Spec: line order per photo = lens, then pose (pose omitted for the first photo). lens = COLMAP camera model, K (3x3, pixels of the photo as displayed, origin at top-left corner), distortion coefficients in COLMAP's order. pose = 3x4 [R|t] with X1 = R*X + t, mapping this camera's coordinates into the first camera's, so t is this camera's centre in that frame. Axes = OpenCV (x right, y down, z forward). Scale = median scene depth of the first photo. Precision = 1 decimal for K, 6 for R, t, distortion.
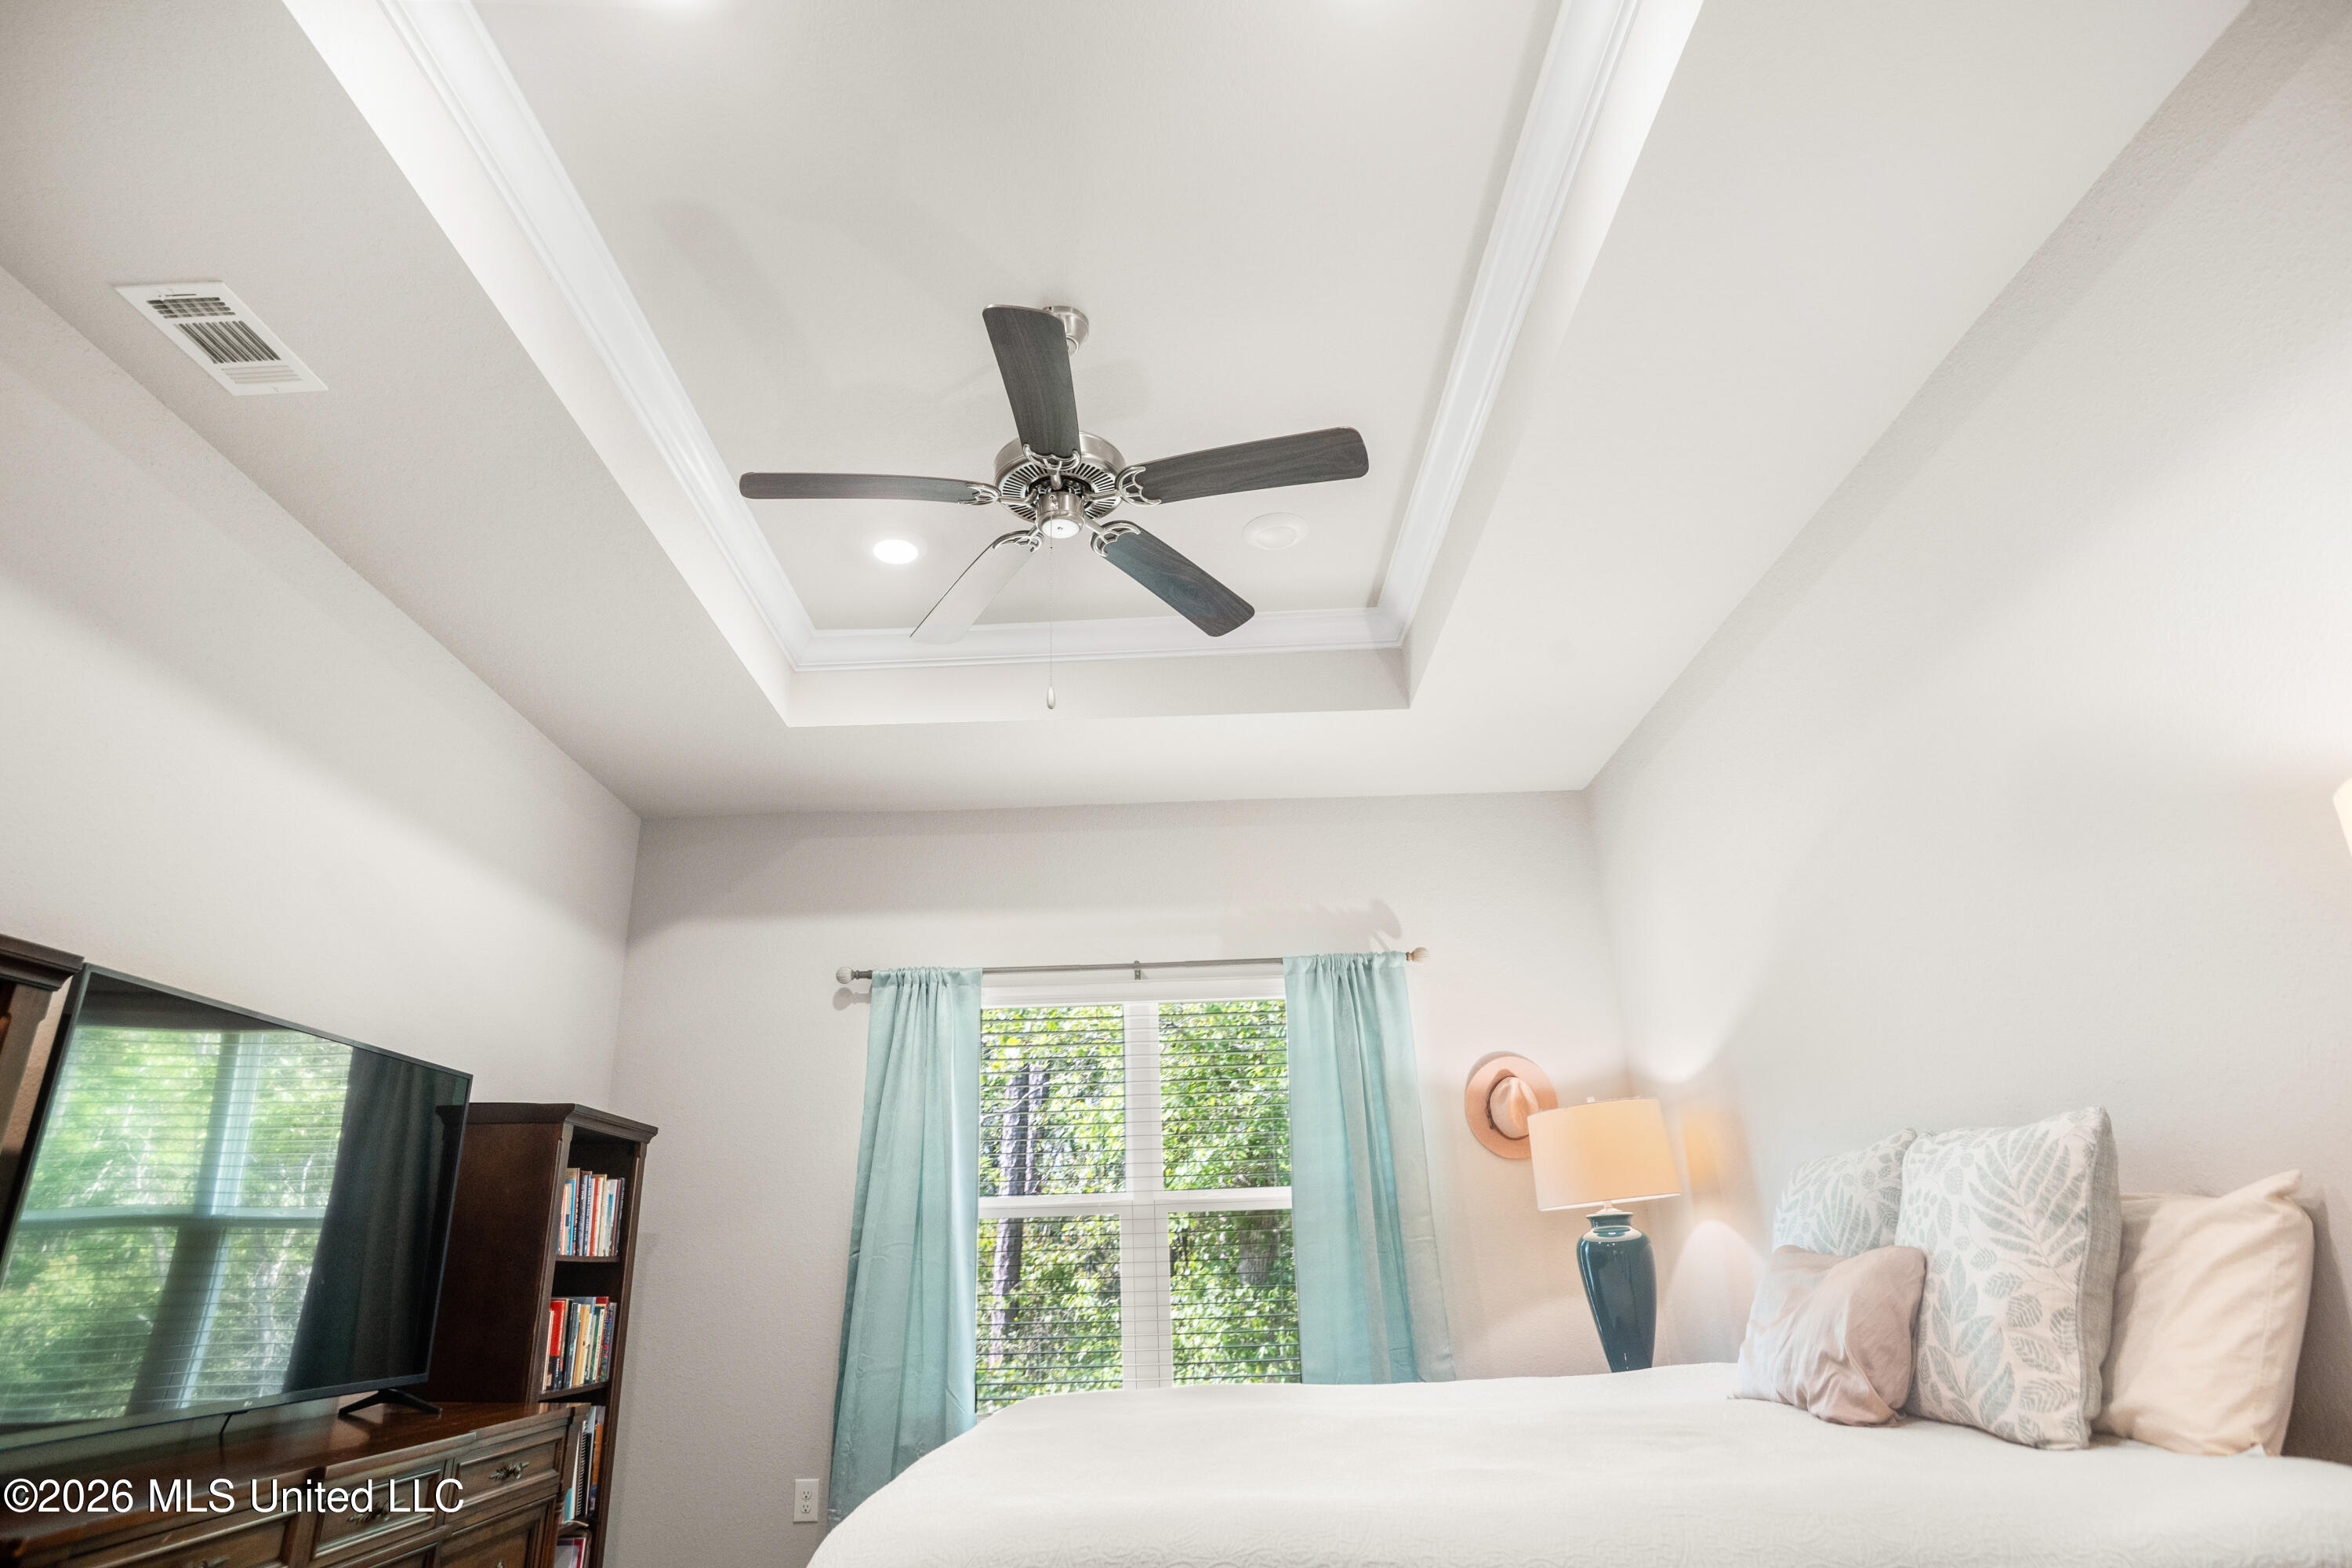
lens RADIAL K [[1279.8, 0, 1181.9], [0, 1279.8, 857.5], [0, 0, 1]] dist [-0.020609, 0.000865]
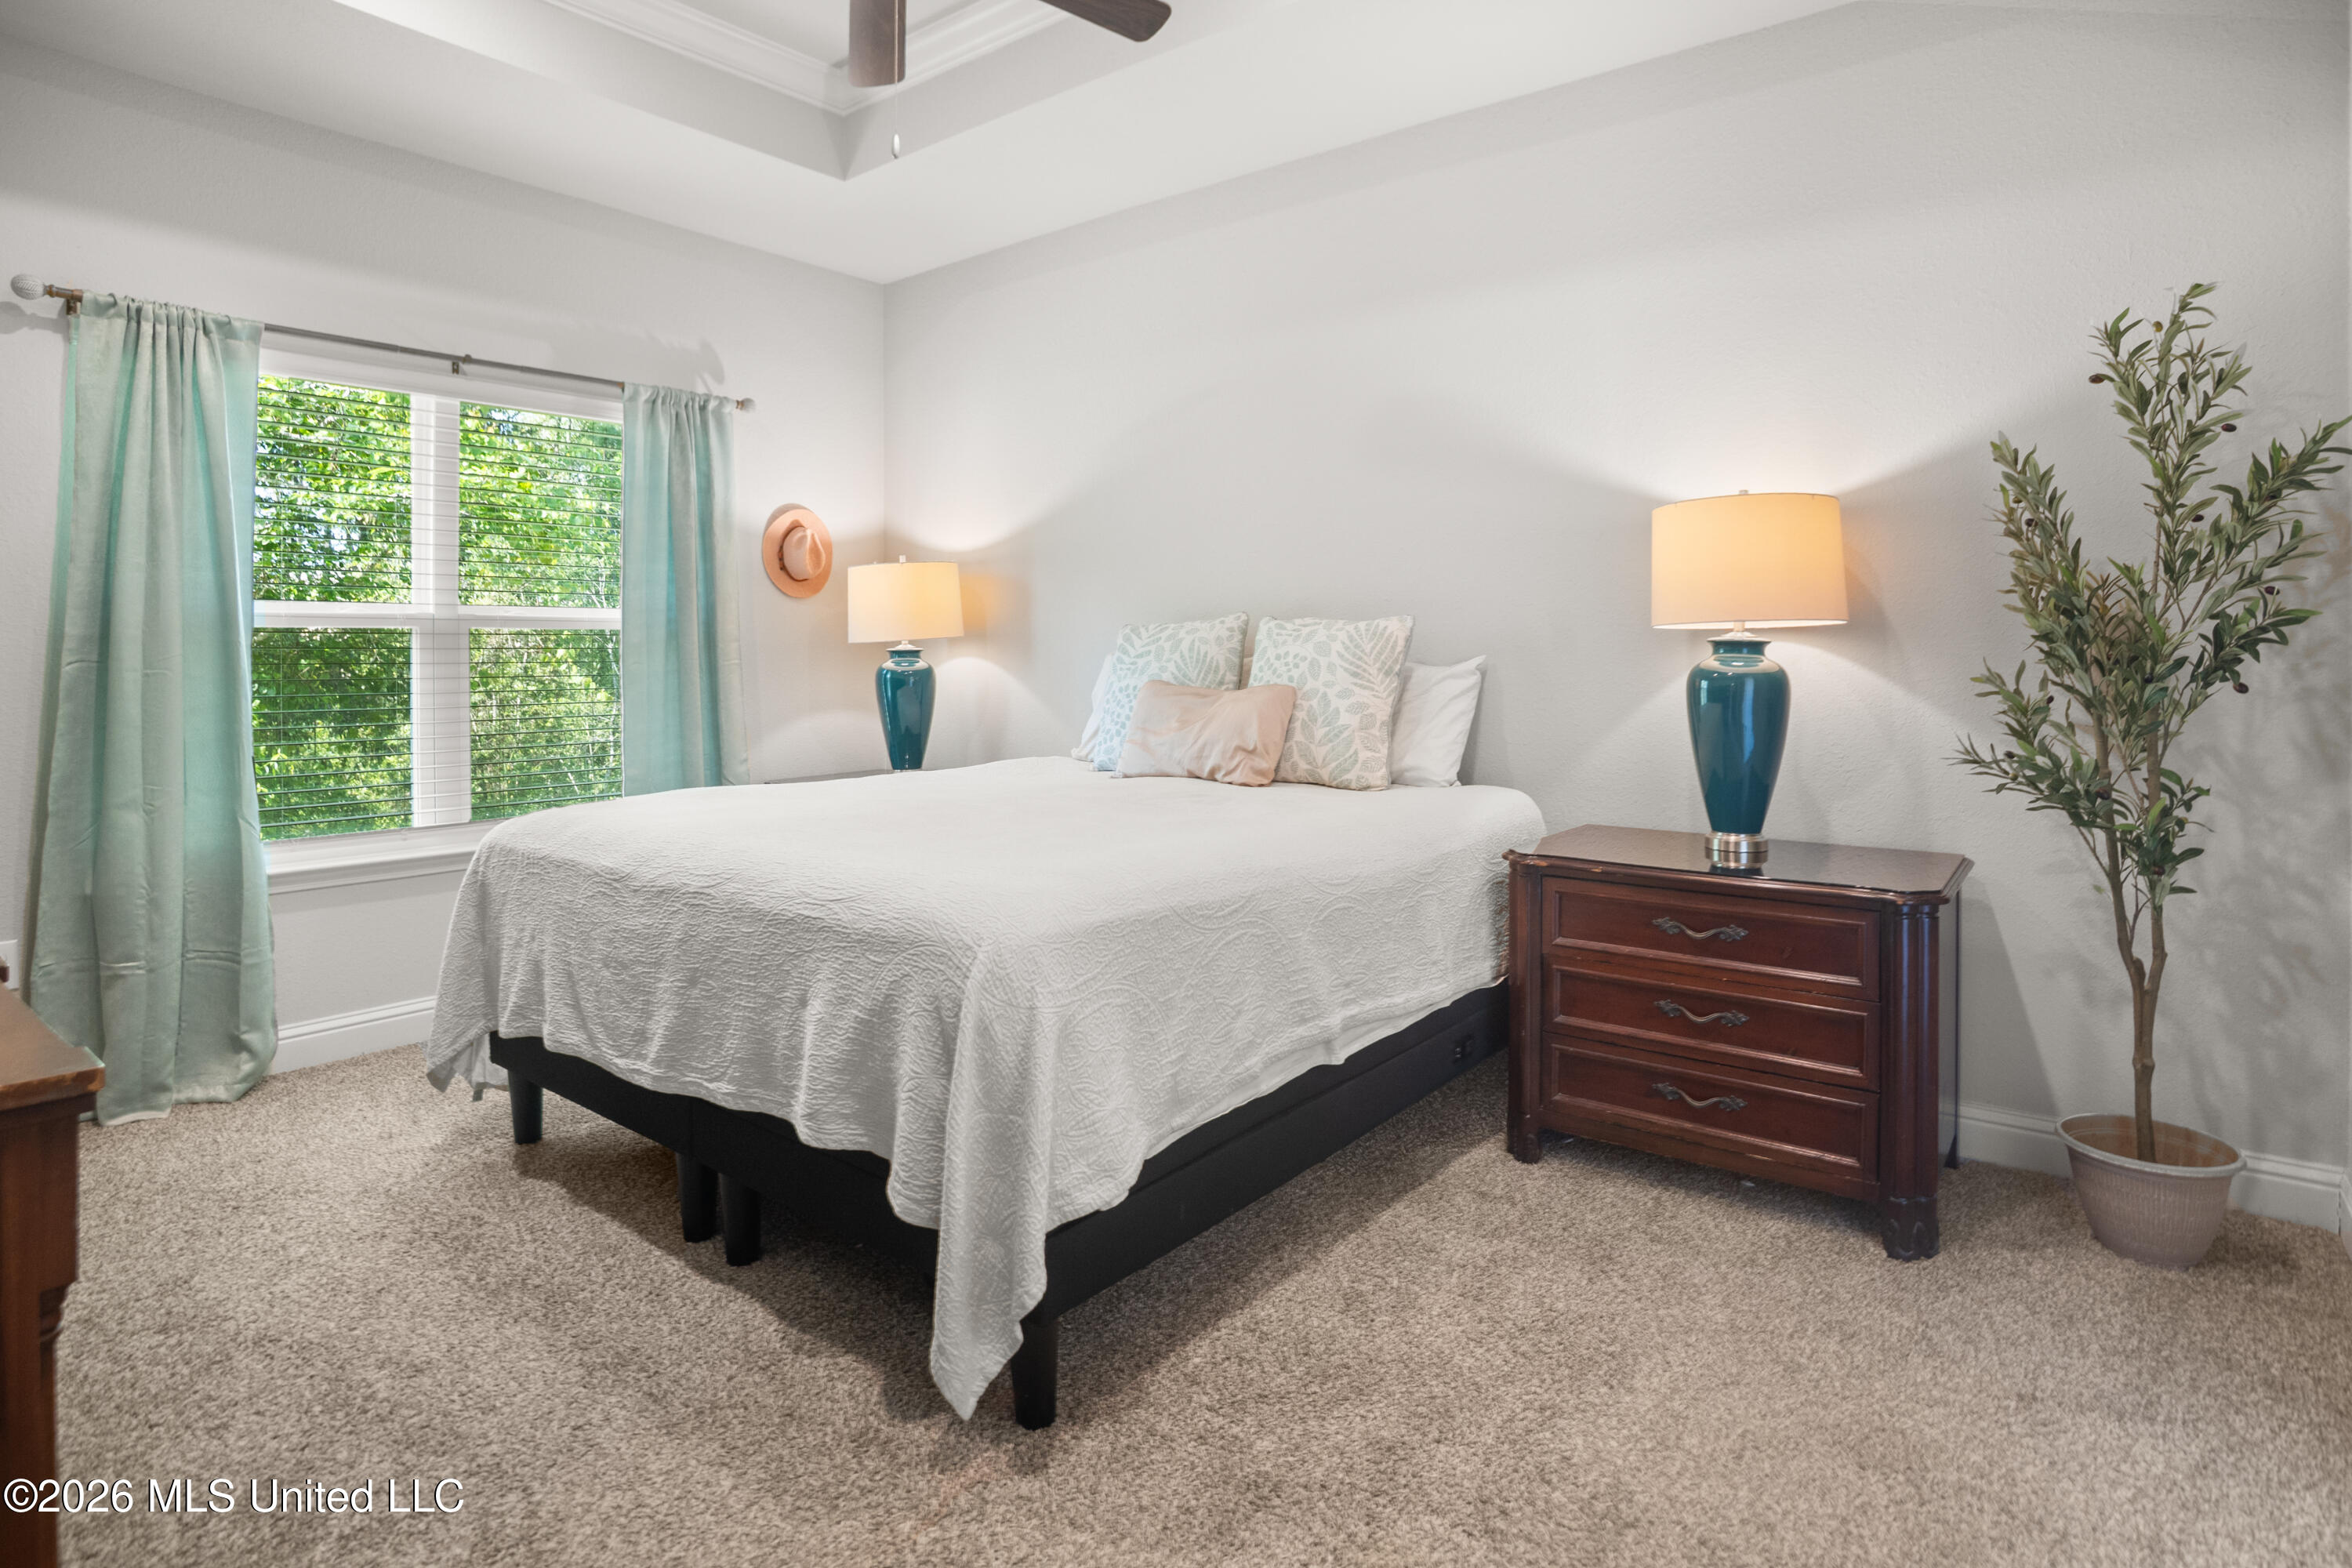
lens RADIAL K [[1230.2, 0, 1163.9], [0, 1230.2, 691.3], [0, 0, 1]] dist [-0.077097, 0.038879]
pose [[0.632547, 0.008566, 0.774474, -0.639653], [-0.250215, 0.948582, 0.193870, 0.034260], [-0.732991, -0.316417, 0.602166, 0.117229]]
